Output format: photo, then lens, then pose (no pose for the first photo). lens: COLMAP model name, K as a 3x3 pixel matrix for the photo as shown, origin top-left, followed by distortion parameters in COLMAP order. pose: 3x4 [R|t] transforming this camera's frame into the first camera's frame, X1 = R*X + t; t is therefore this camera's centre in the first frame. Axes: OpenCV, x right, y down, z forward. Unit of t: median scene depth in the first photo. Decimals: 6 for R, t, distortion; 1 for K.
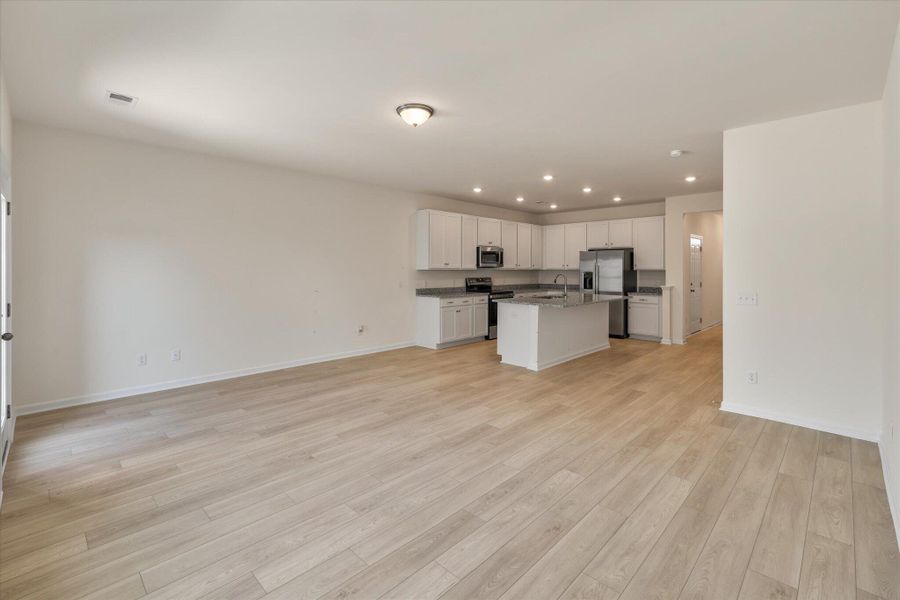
lens RADIAL K [[401.1, 0, 456.0], [0, 401.1, 271.9], [0, 0, 1]] dist [0.002043, 0.000040]
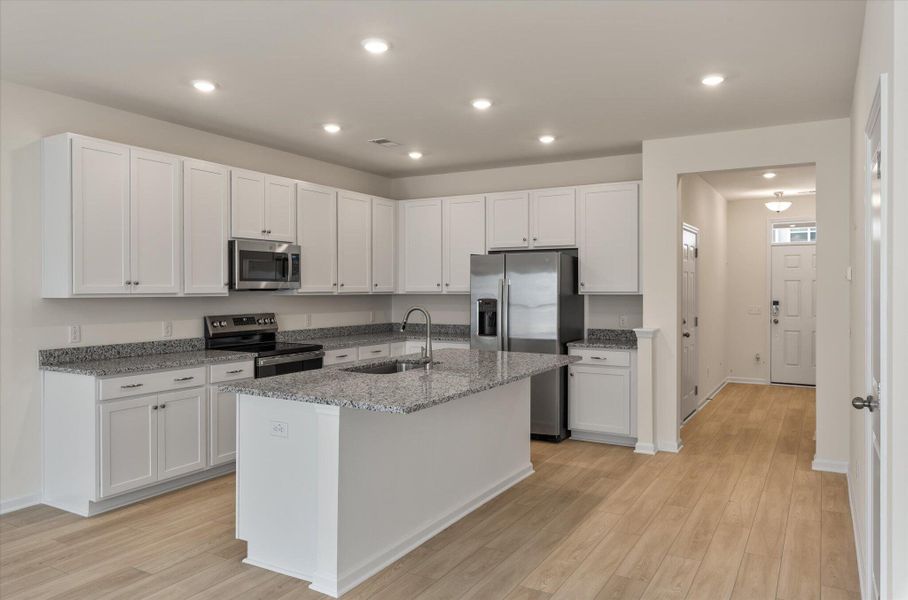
lens RADIAL K [[647.1, 0, 449.7], [0, 647.1, 299.5], [0, 0, 1]] dist [0.004033, -0.000152]
pose [[0.970373, -0.007388, 0.241499, 0.116913], [0.004903, 0.999929, 0.010888, -0.008356], [-0.241562, -0.009381, 0.970340, 0.314045]]
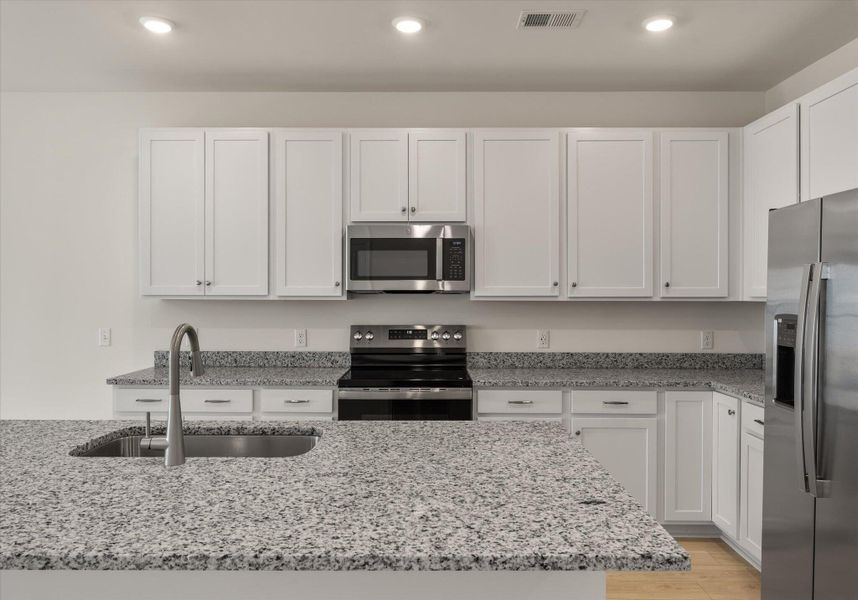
lens RADIAL K [[635.3, 0, 430.5], [0, 635.3, 297.0], [0, 0, 1]] dist [0.003800, -0.000723]
pose [[0.686848, 0.004788, -0.726786, 0.477558], [-0.005540, 0.999984, 0.001353, -0.009183], [0.726780, 0.003097, 0.686863, 0.742535]]
